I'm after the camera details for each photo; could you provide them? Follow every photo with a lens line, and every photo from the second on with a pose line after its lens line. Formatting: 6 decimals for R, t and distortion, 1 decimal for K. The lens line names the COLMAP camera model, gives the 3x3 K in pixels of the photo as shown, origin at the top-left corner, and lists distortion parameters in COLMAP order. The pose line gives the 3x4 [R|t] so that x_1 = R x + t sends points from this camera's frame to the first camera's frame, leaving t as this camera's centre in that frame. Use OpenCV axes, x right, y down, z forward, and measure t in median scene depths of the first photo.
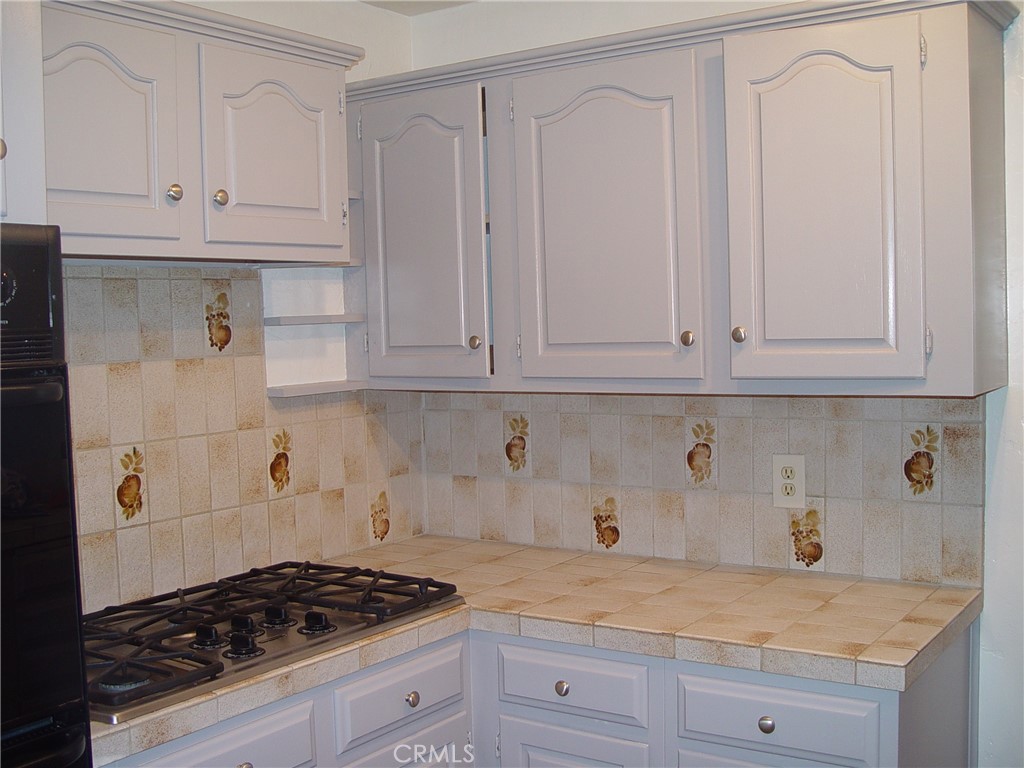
lens RADIAL K [[1181.4, 0, 510.8], [0, 1181.4, 383.5], [0, 0, 1]] dist [-0.072735, 0.000000]
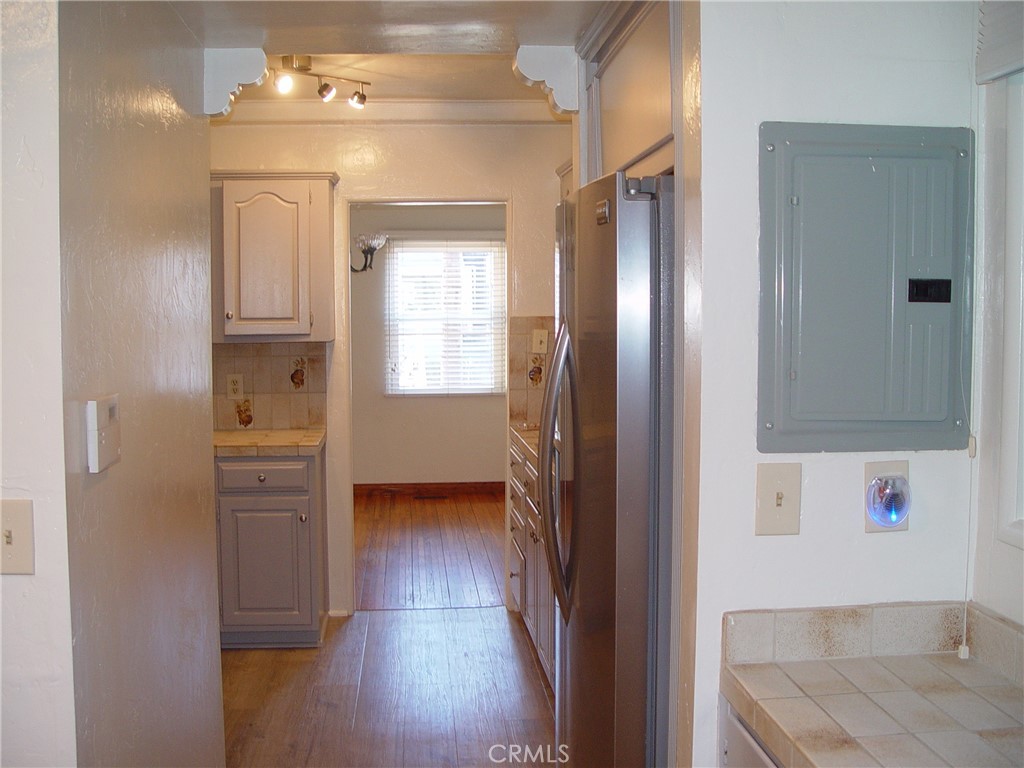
lens RADIAL K [[1181.4, 0, 511.9], [0, 1181.4, 383.7], [0, 0, 1]] dist [-0.072735, 0.000000]
pose [[0.762013, -0.015019, 0.647388, -0.749689], [0.017854, 0.999838, 0.002180, 0.083281], [-0.647316, 0.009898, 0.762157, -0.919839]]
